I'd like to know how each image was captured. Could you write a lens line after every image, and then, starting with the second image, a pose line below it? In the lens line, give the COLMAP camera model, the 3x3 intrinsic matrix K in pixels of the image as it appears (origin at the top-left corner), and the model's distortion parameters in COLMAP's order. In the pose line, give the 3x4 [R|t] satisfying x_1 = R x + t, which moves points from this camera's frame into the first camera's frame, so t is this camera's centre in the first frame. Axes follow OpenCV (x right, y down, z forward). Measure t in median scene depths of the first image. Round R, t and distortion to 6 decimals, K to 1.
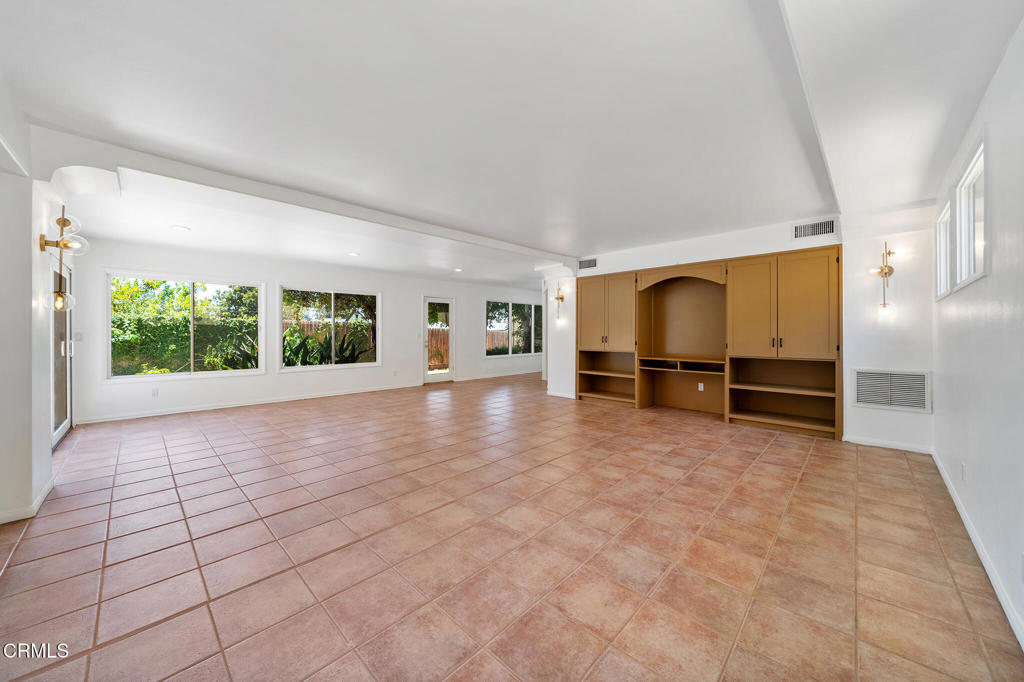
lens RADIAL K [[370.2, 0, 512.3], [0, 370.2, 334.7], [0, 0, 1]] dist [-0.000010, 0.000007]
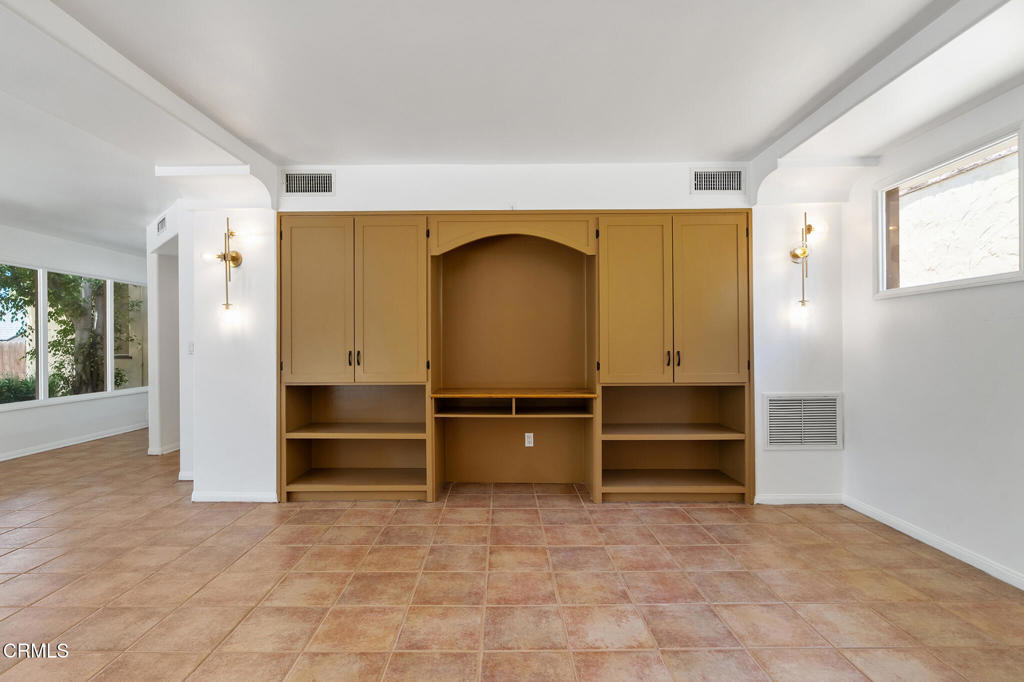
lens RADIAL K [[515.8, 0, 510.3], [0, 515.8, 346.6], [0, 0, 1]] dist [0.000283, -0.000236]
pose [[0.721394, -0.006287, 0.692497, -0.047859], [0.006942, 0.999974, 0.001846, -0.001104], [-0.692490, 0.003476, 0.721419, 0.450147]]
